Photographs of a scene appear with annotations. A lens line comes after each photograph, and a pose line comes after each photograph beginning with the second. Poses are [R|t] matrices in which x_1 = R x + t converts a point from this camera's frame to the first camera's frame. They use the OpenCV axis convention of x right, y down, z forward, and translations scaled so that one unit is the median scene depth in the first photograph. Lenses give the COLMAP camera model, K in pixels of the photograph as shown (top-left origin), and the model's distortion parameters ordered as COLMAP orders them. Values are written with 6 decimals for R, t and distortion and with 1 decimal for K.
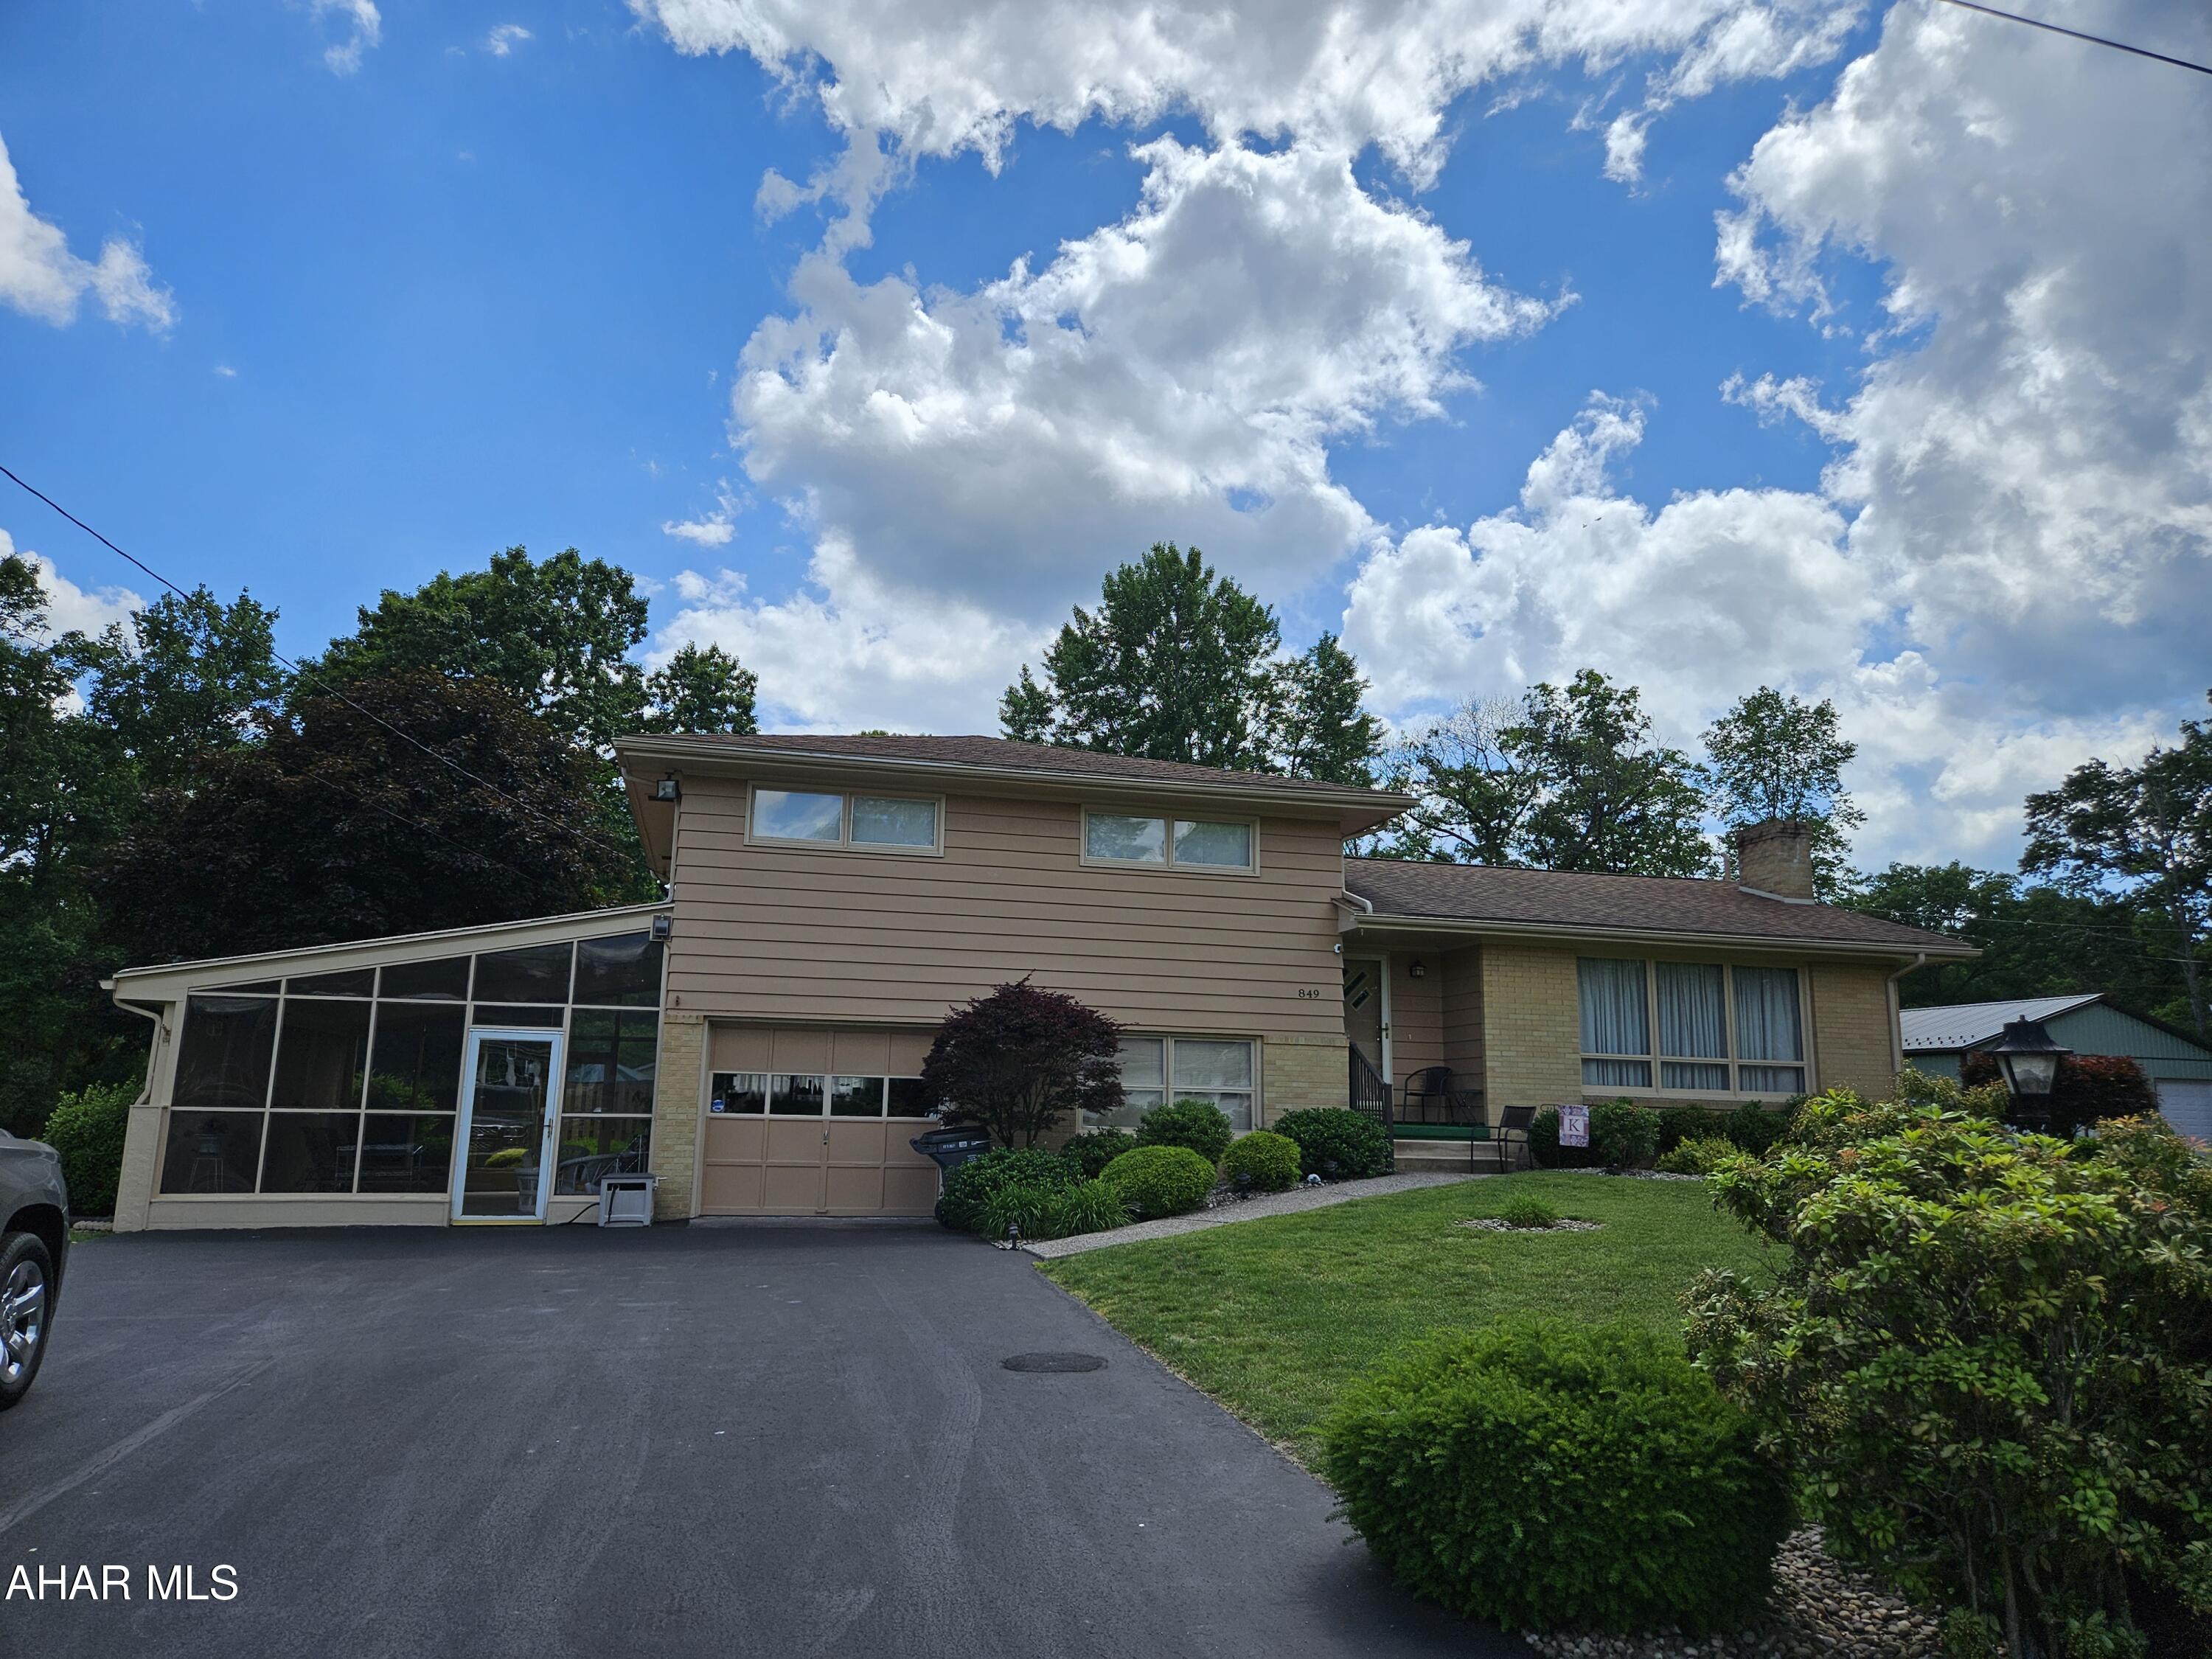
lens RADIAL K [[1464.5, 0, 1059.7], [0, 1464.5, 840.8], [0, 0, 1]] dist [0.092775, -0.106020]
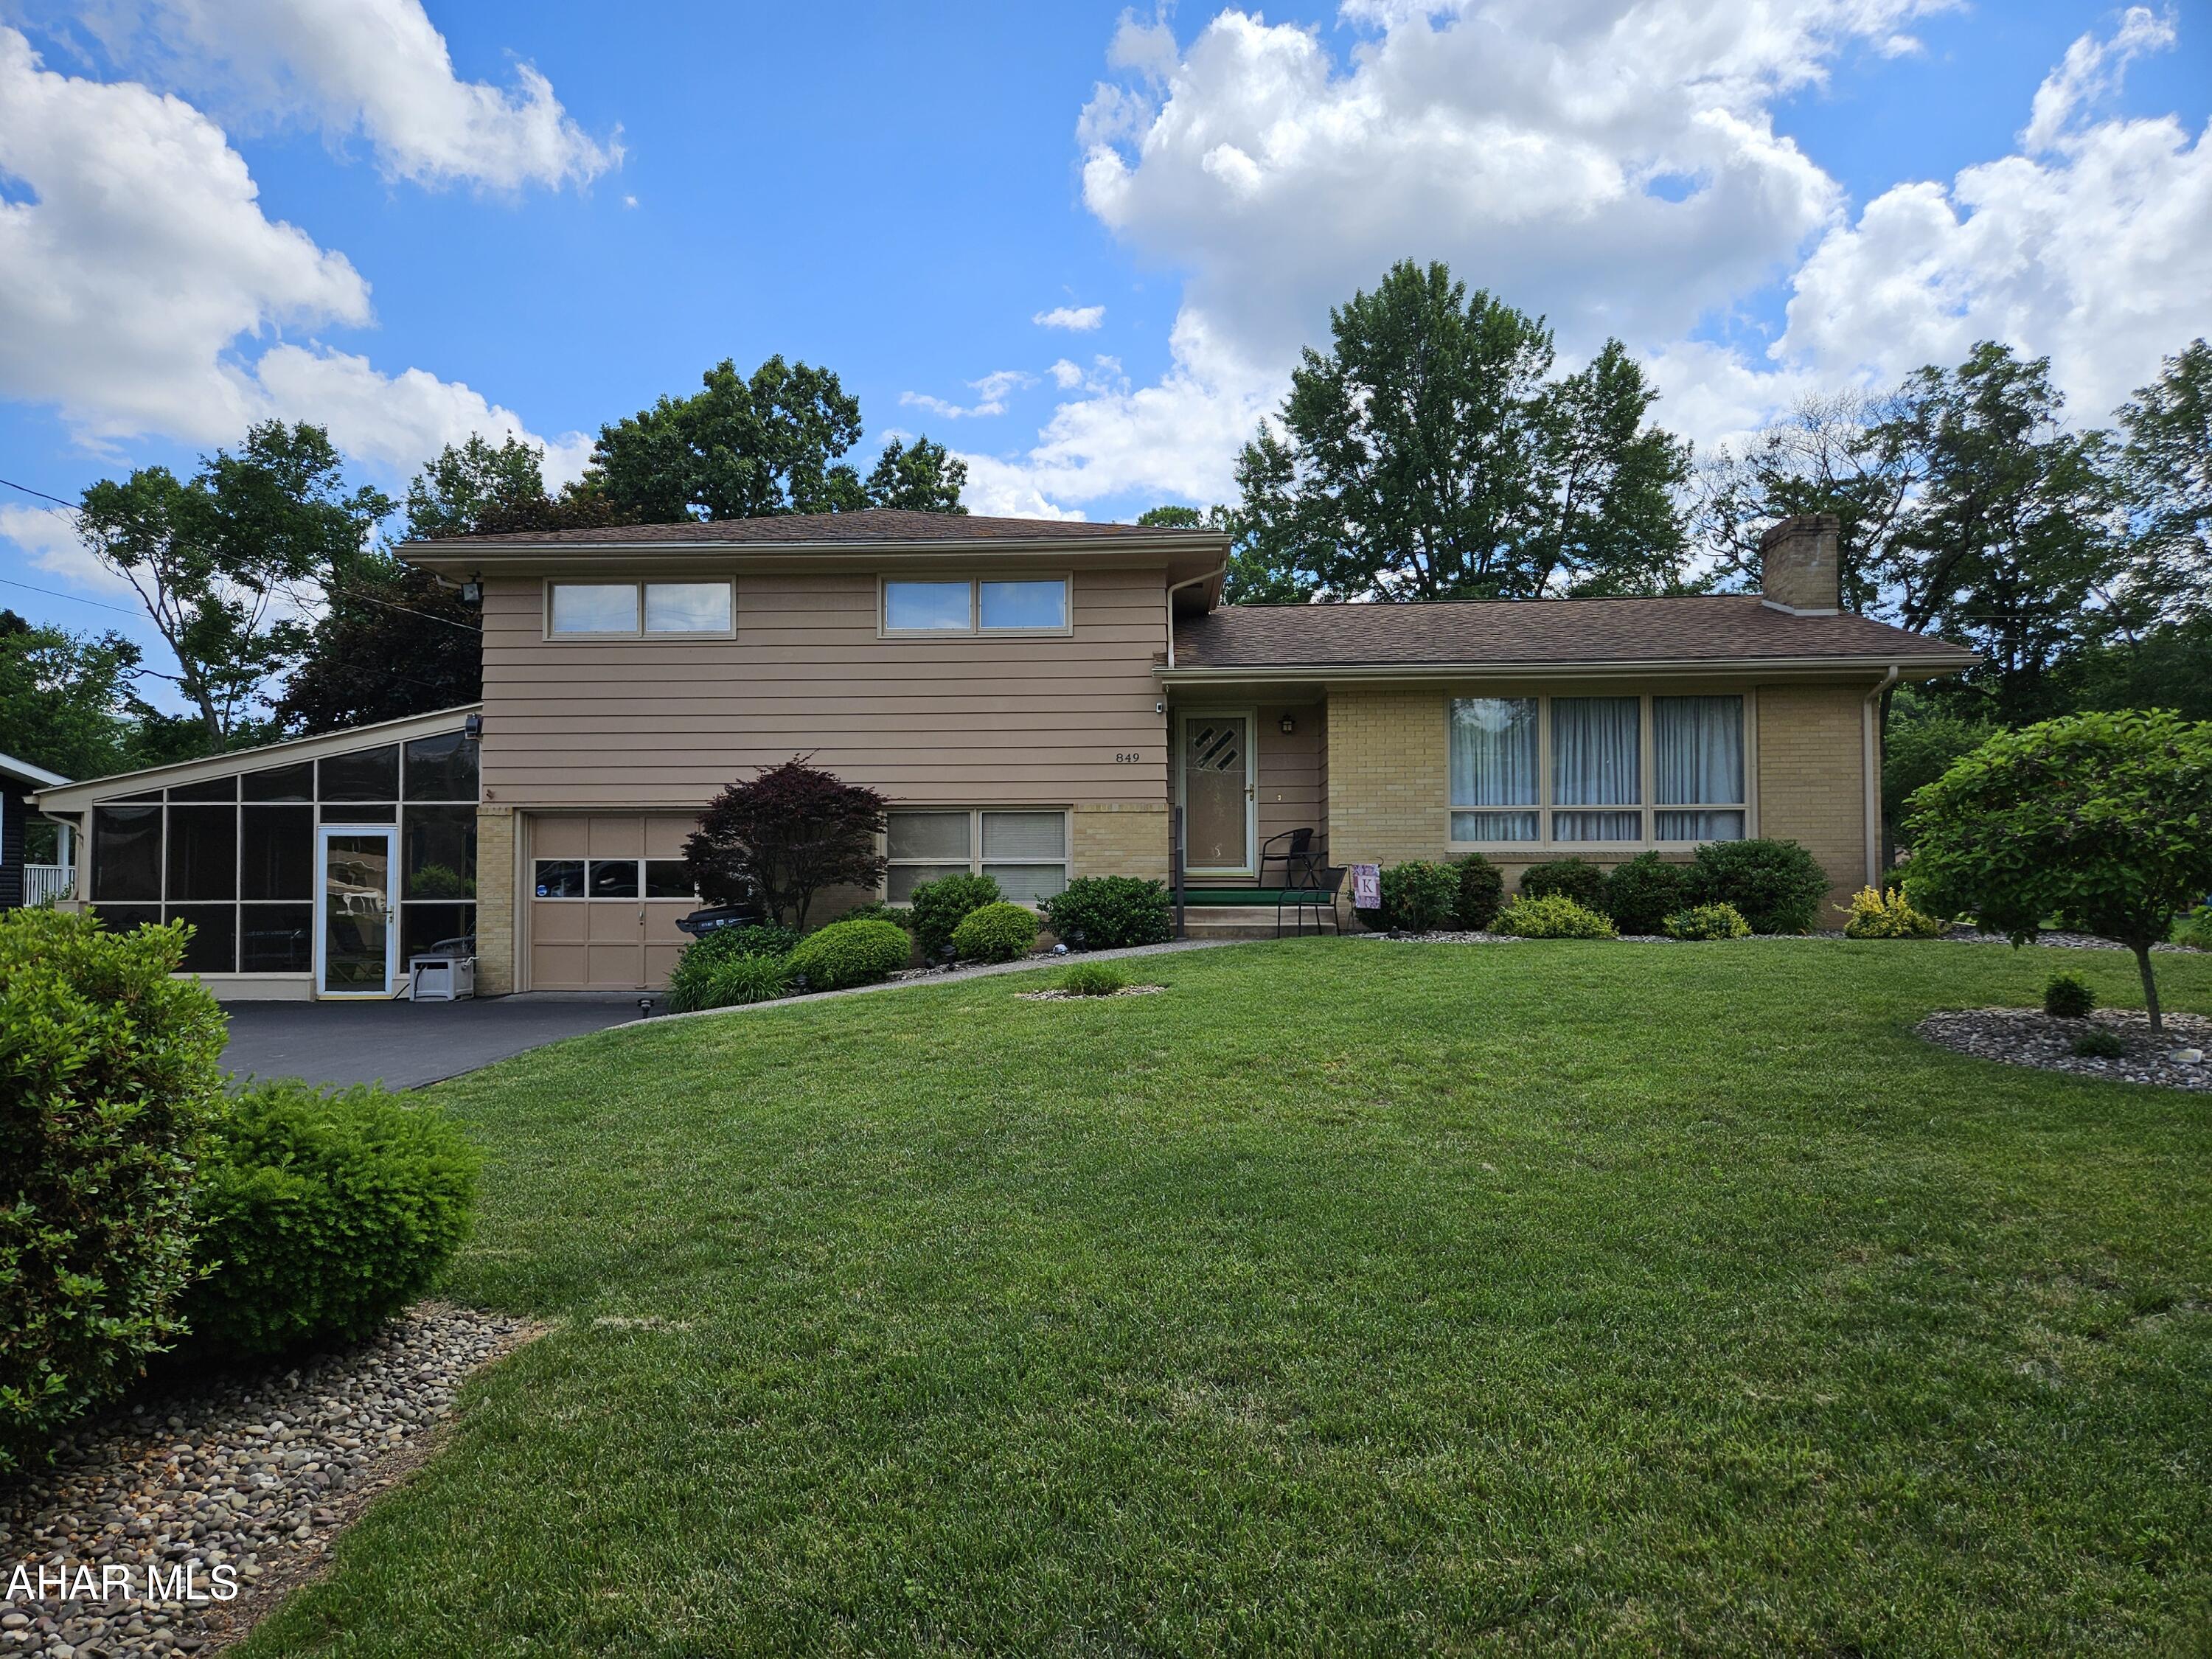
lens RADIAL K [[1475.5, 0, 1073.7], [0, 1475.5, 820.4], [0, 0, 1]] dist [0.069394, -0.058552]
pose [[0.958018, -0.038567, -0.284102, 0.374456], [0.076487, 0.989378, 0.123613, 0.022884], [0.276317, -0.140154, 0.950792, 0.082903]]
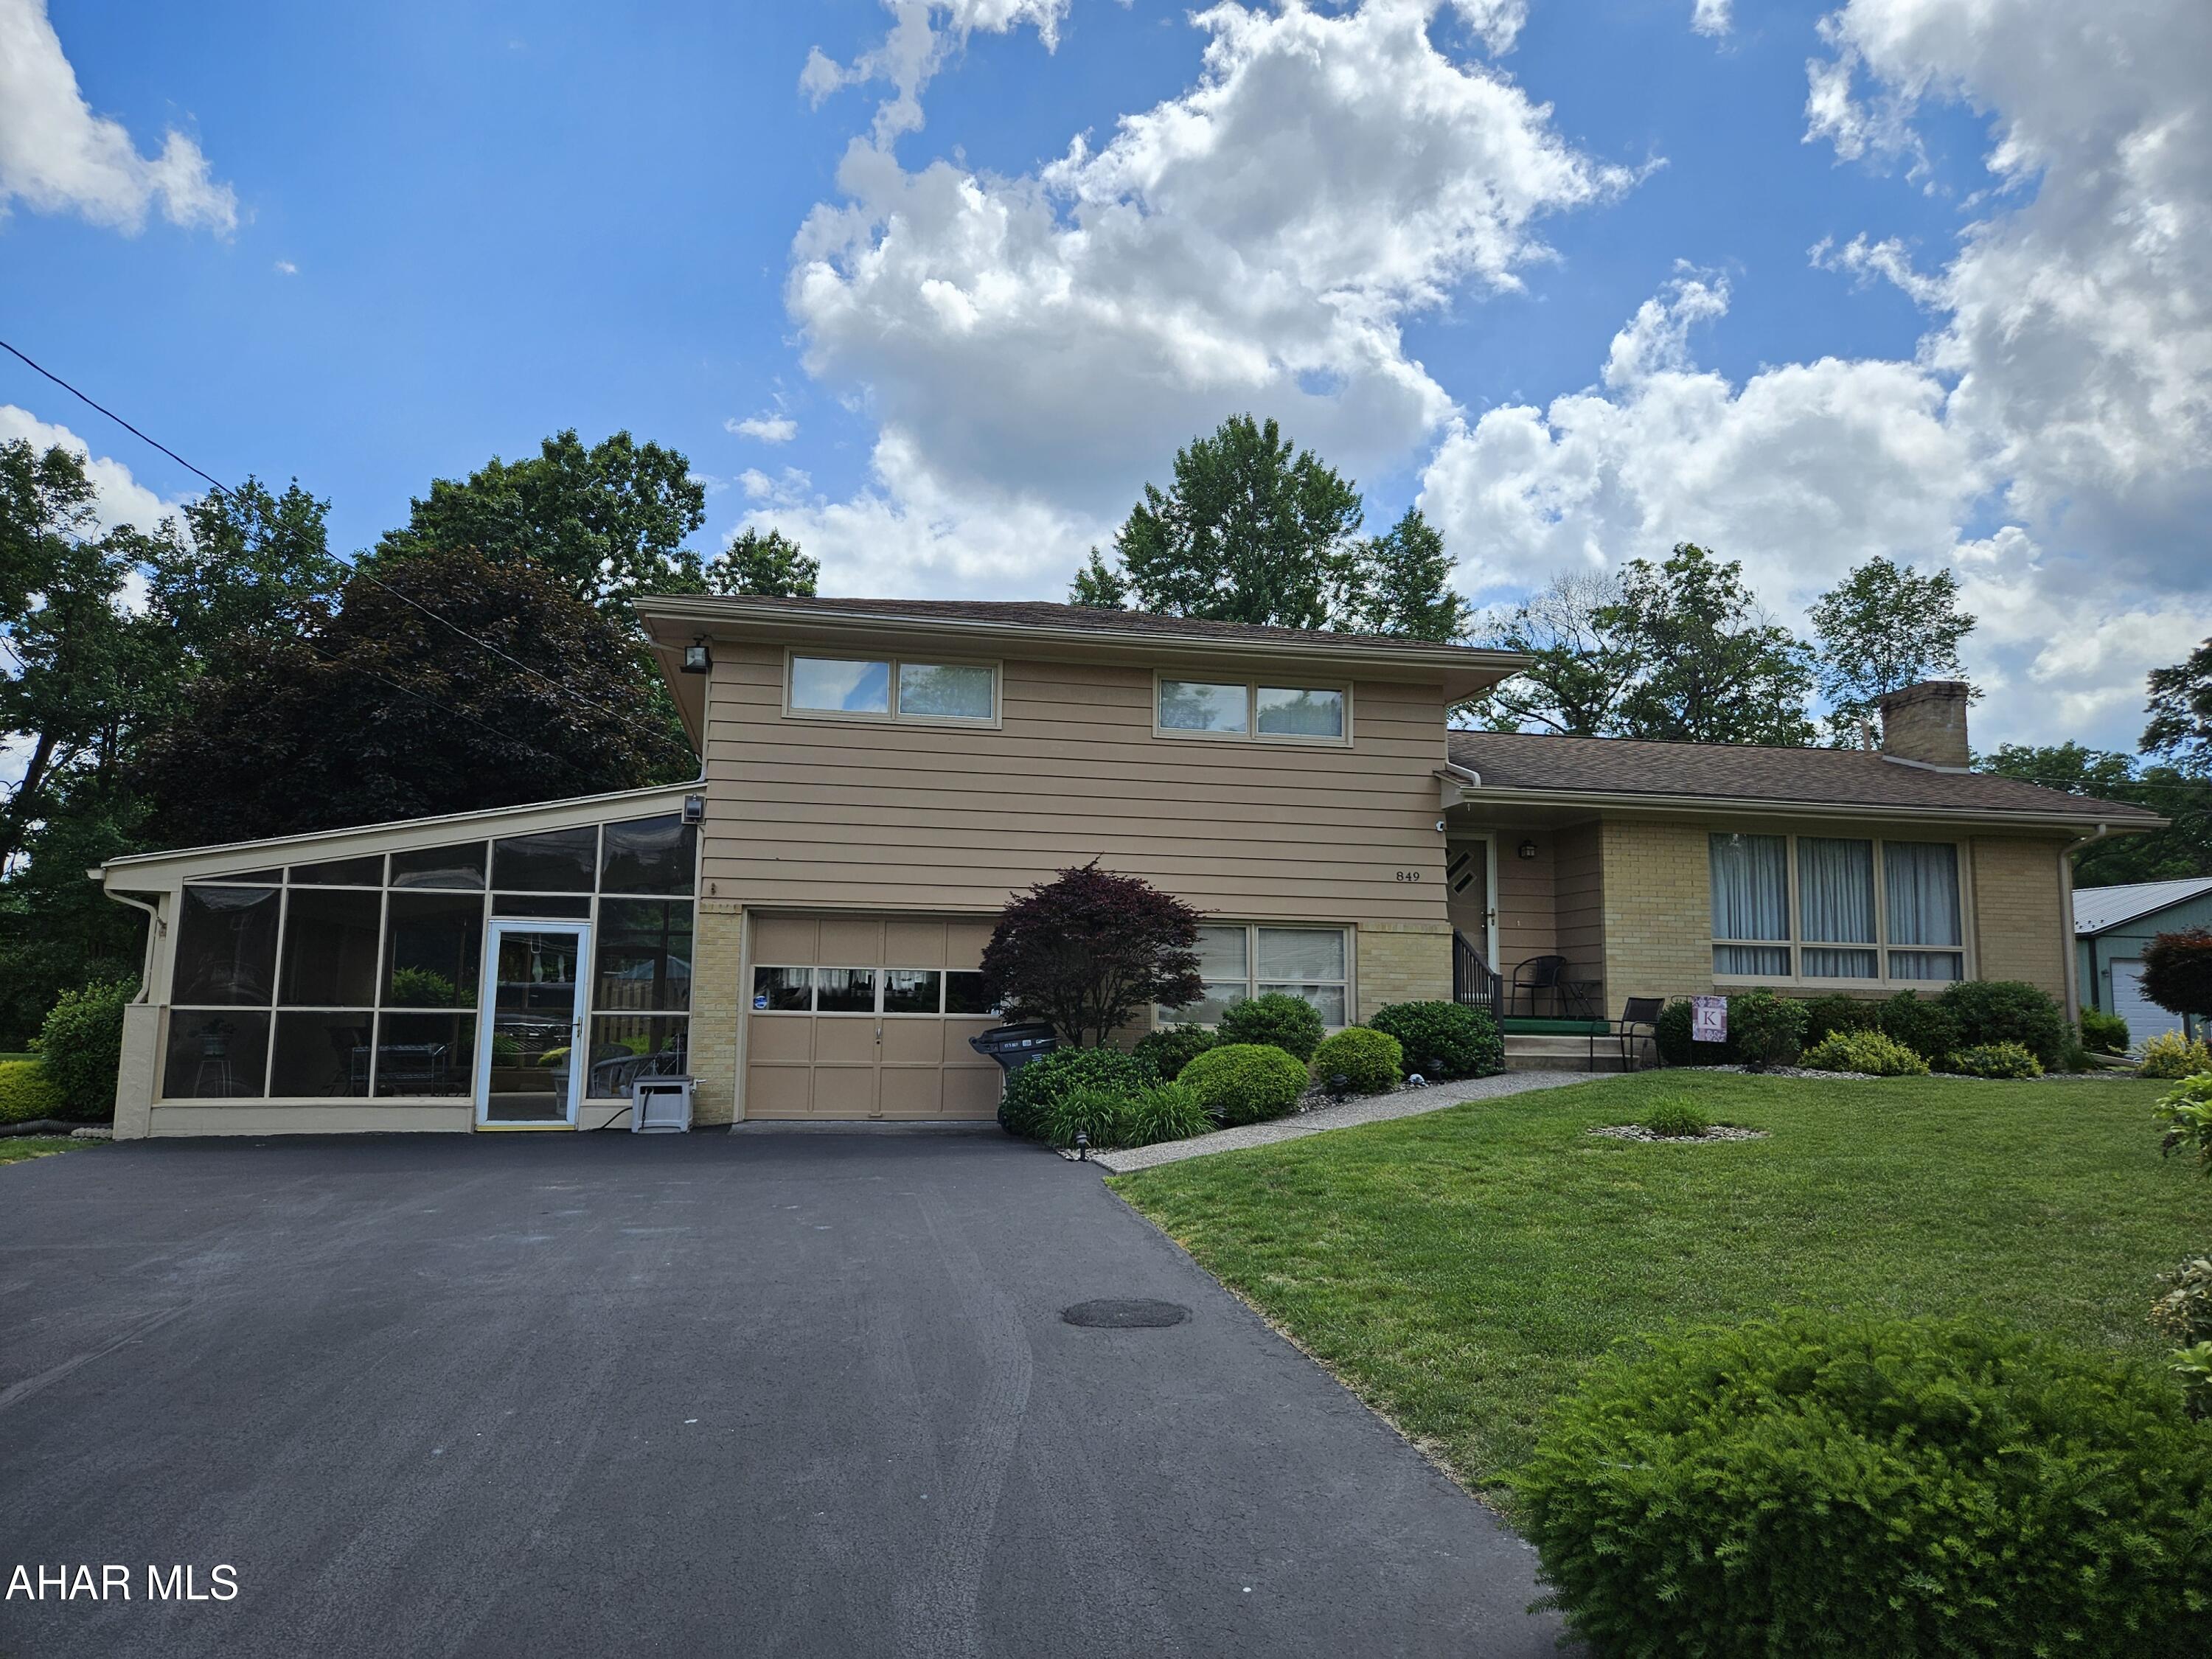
lens RADIAL K [[1461.2, 0, 1076.8], [0, 1461.2, 828.1], [0, 0, 1]] dist [0.090508, -0.102865]
pose [[0.999167, -0.010388, -0.039471, 0.001747], [0.012773, 0.998076, 0.060676, 0.015694], [0.038765, -0.061129, 0.997377, 0.086781]]
